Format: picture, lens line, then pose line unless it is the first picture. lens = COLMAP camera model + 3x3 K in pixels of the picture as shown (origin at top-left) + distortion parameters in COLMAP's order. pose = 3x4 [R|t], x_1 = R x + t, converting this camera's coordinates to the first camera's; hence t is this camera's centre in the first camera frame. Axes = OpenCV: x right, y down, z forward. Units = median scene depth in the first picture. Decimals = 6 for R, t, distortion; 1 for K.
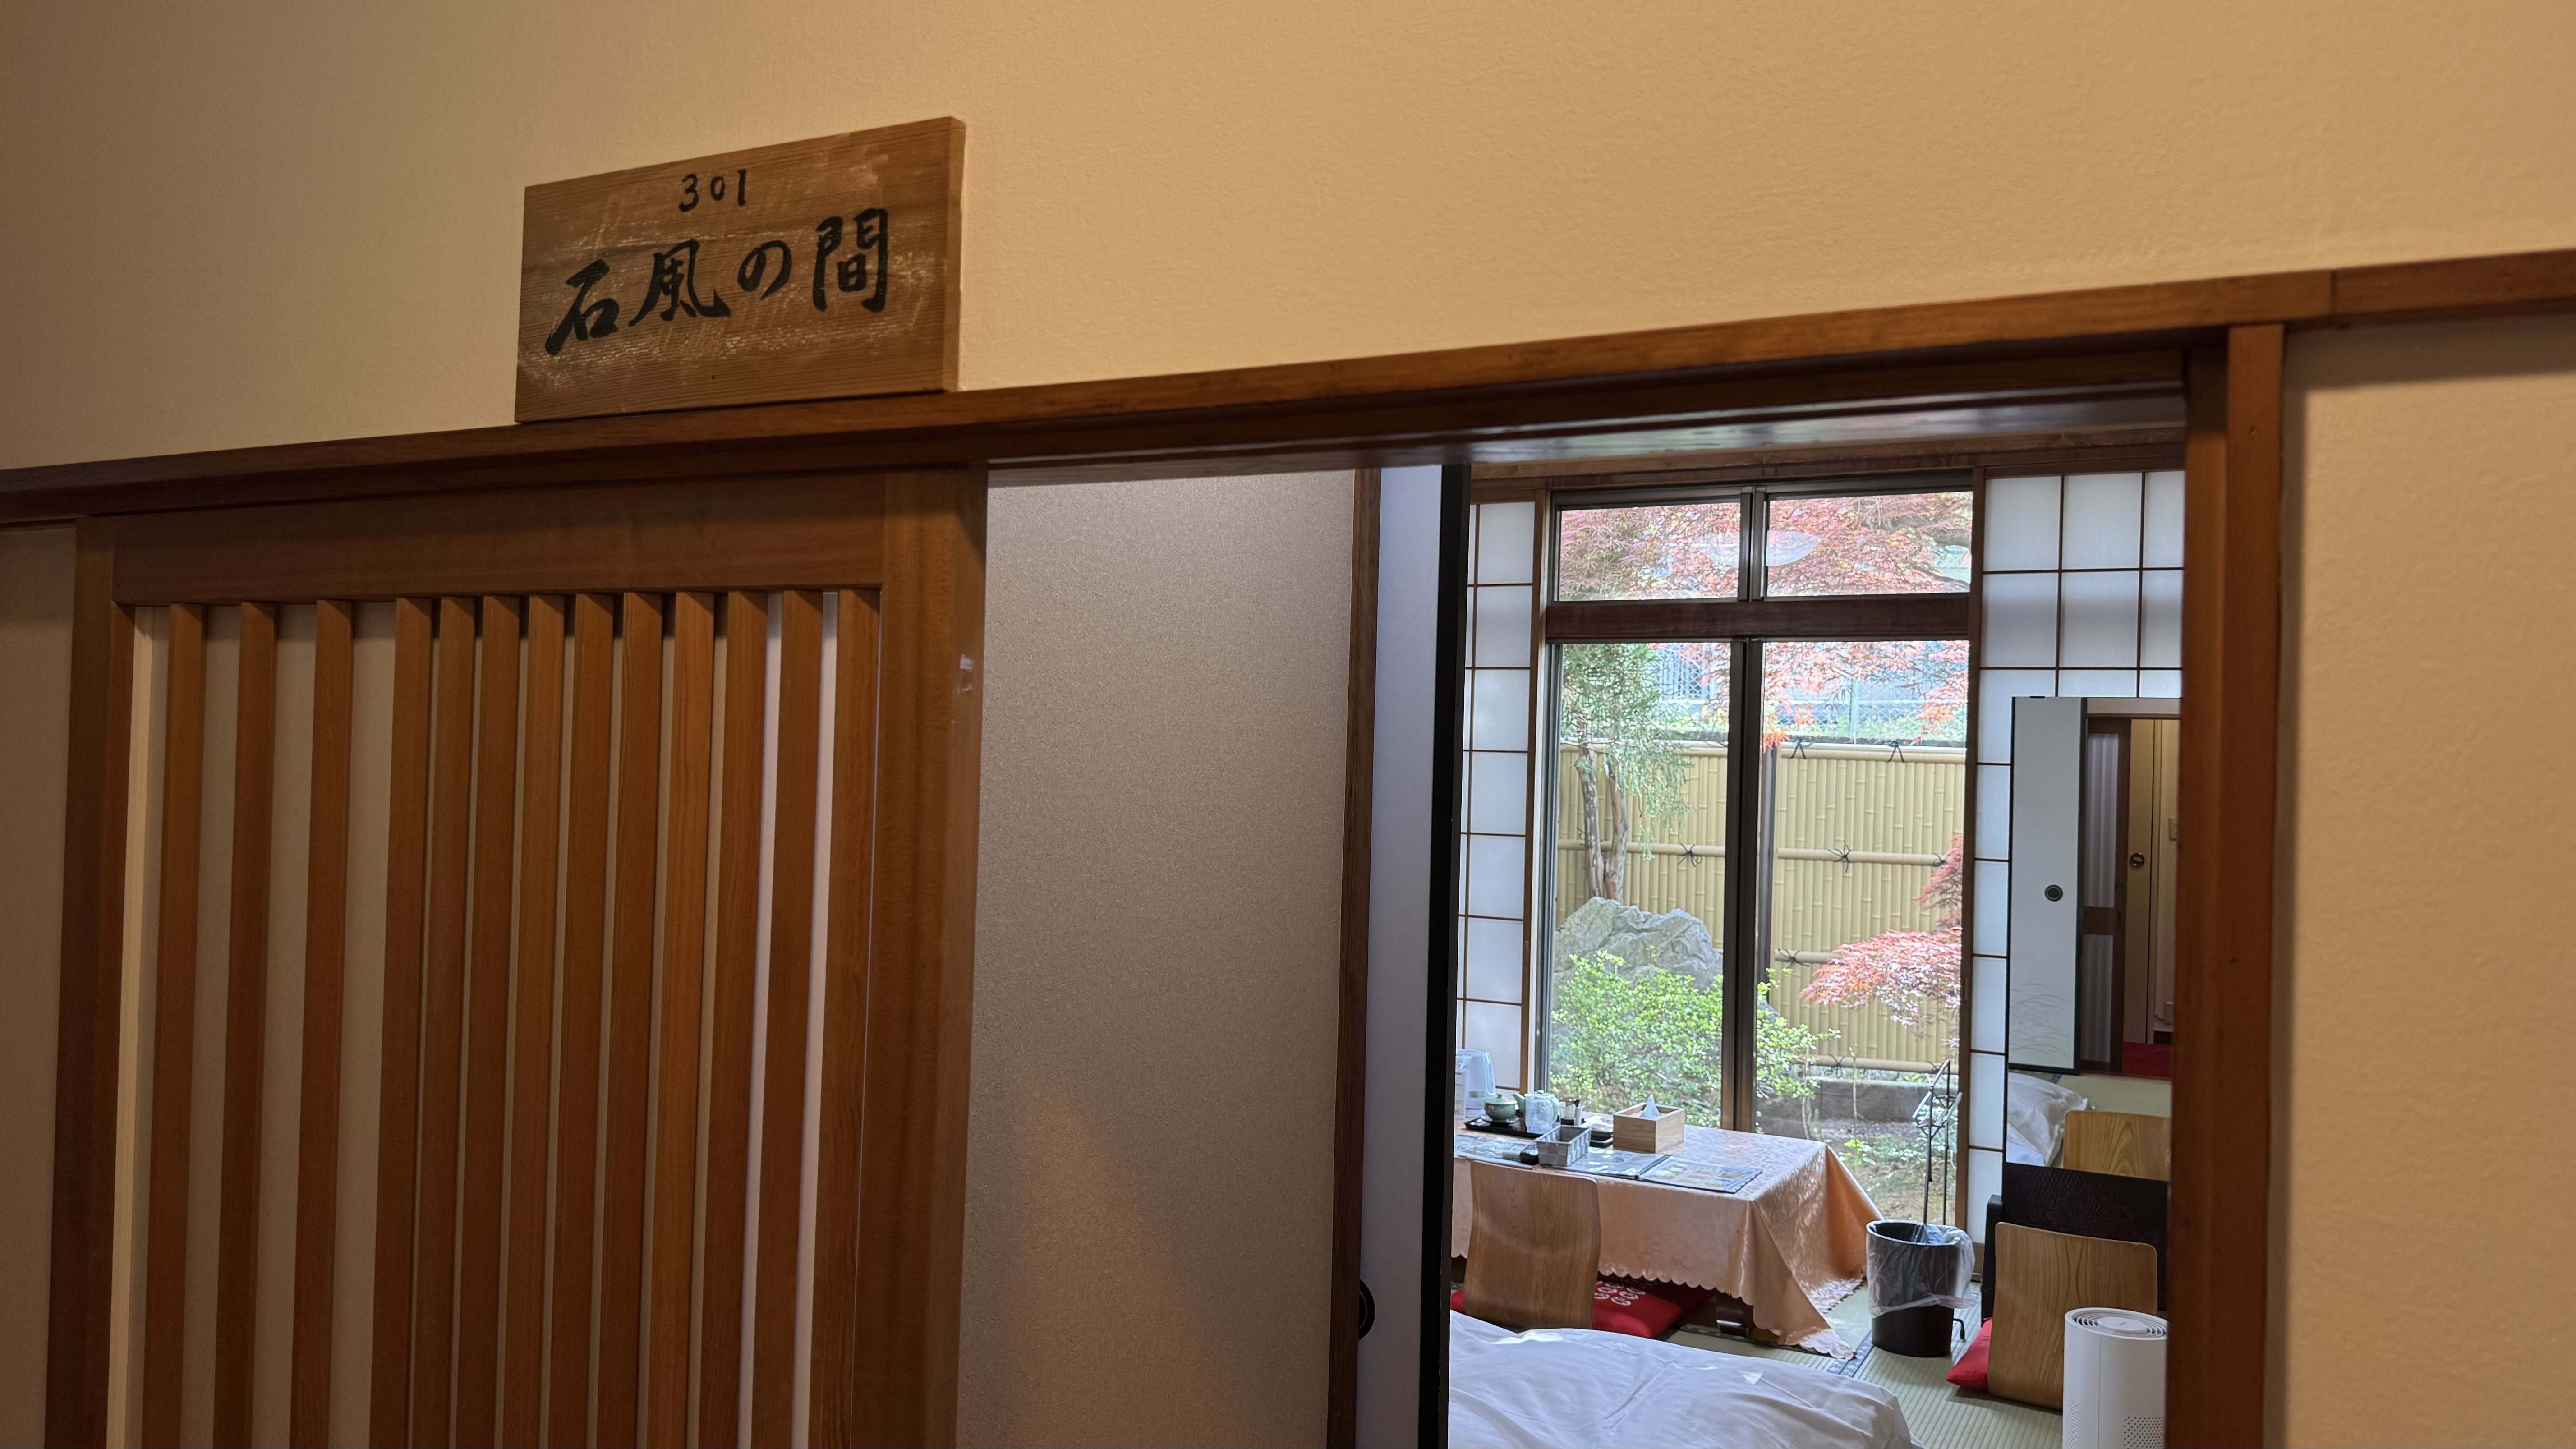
lens RADIAL K [[1865.9, 0, 1268.1], [0, 1865.9, 736.2], [0, 0, 1]] dist [0.035454, -0.011413]
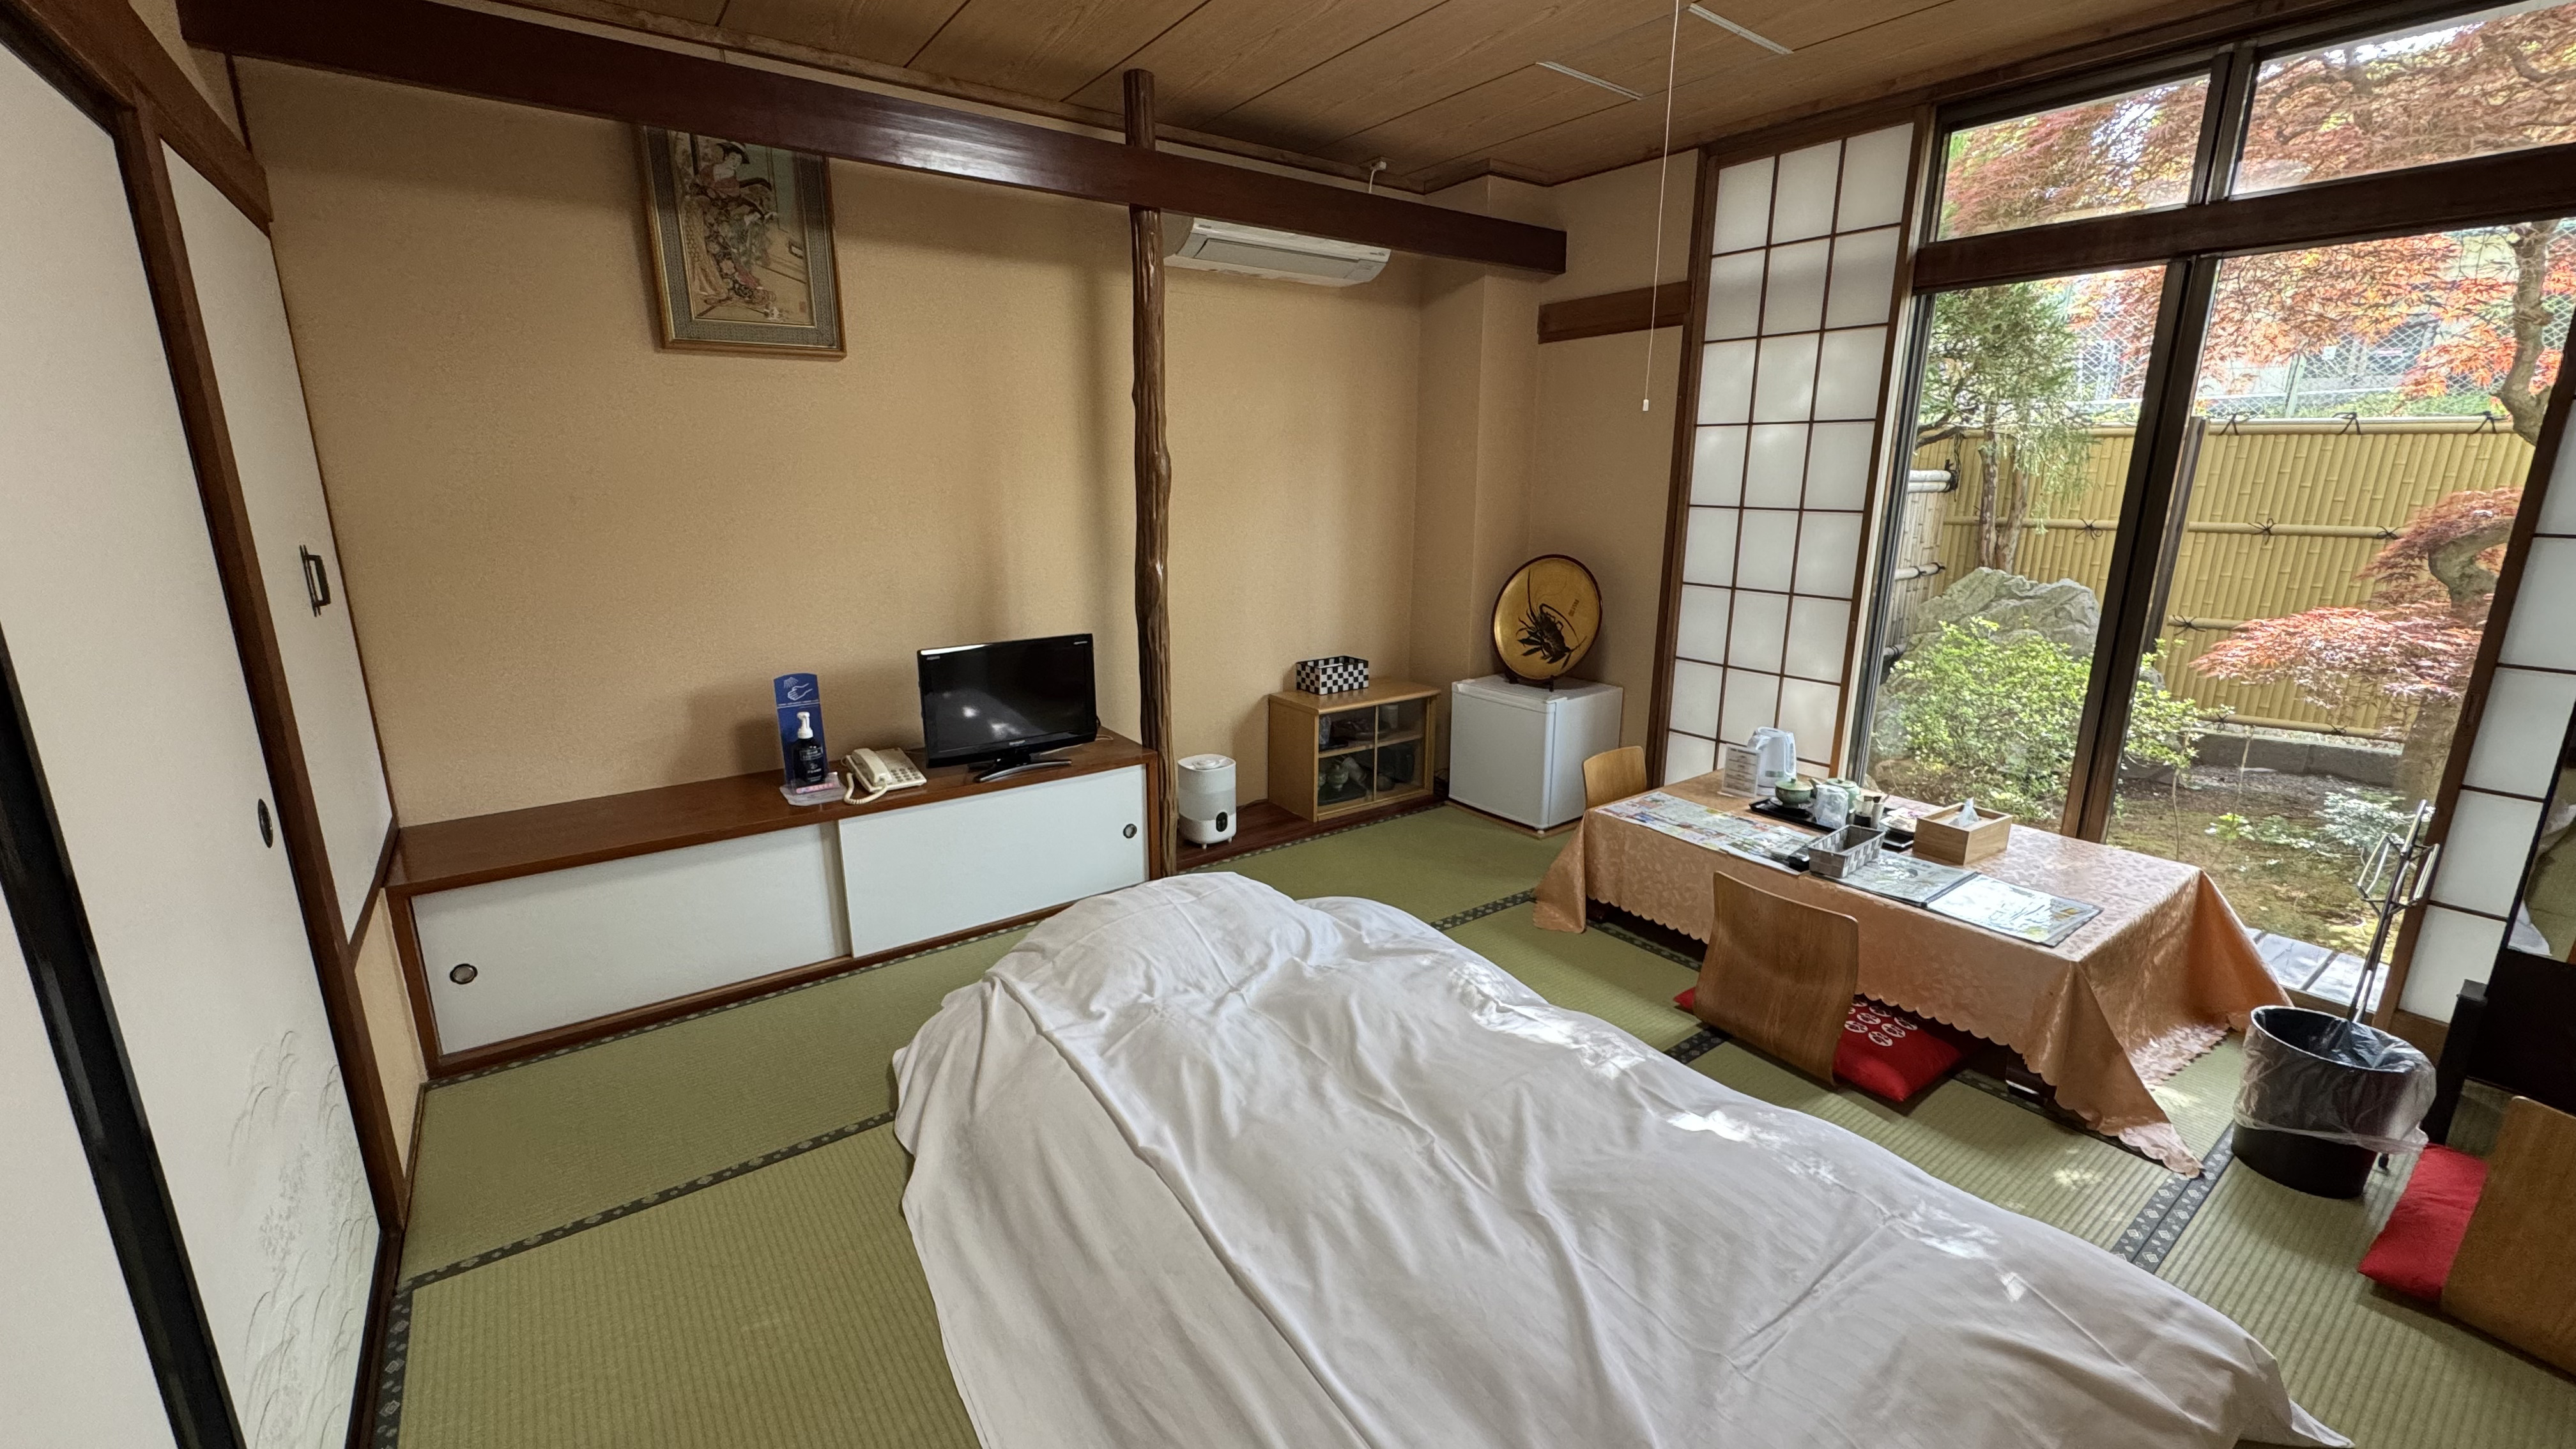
lens RADIAL K [[1034.9, 0, 1296.8], [0, 1034.9, 731.6], [0, 0, 1]] dist [-0.003224, 0.001066]
pose [[0.906974, 0.074913, -0.414472, 0.113559], [0.031867, 0.969030, 0.244878, 0.026395], [0.419980, -0.235306, 0.876498, 0.428751]]
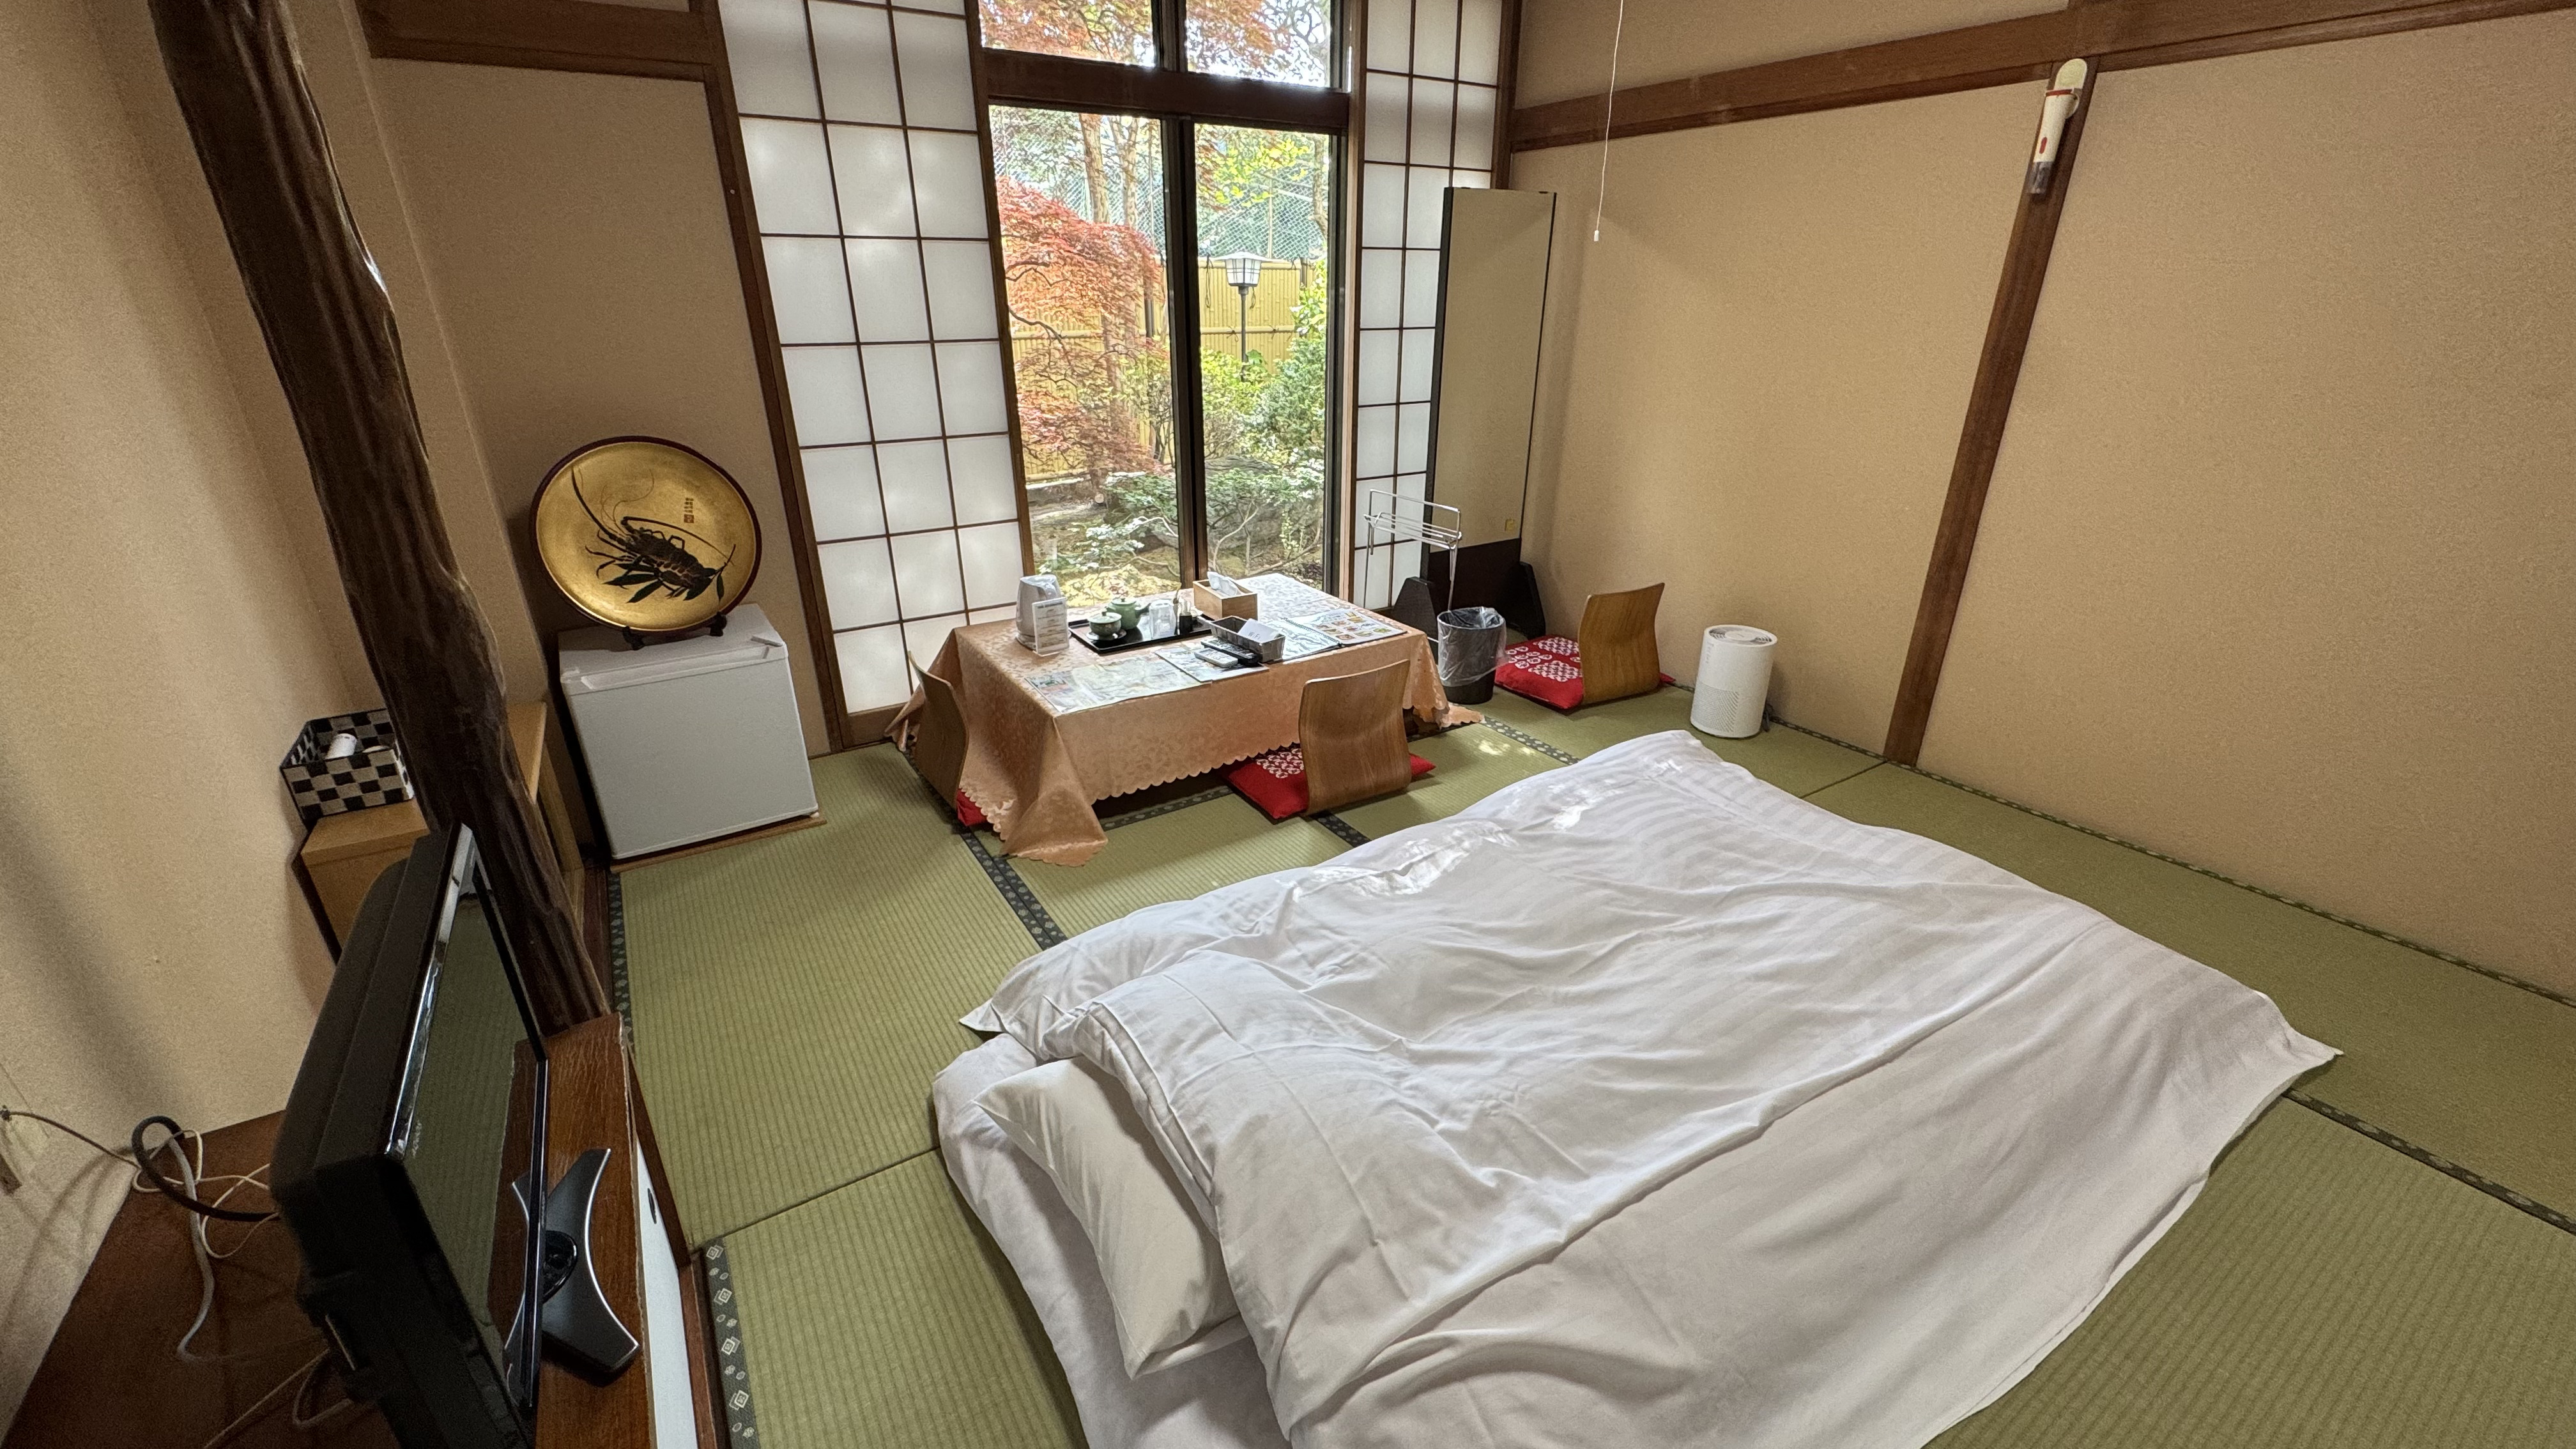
lens RADIAL K [[1034.9, 0, 1272.5], [0, 1034.9, 726.9], [0, 0, 1]] dist [-0.003224, 0.001066]
pose [[0.474186, -0.373047, 0.797486, -0.316975], [0.005351, 0.907001, 0.421095, 0.013407], [-0.880408, -0.195410, 0.432084, 0.687540]]
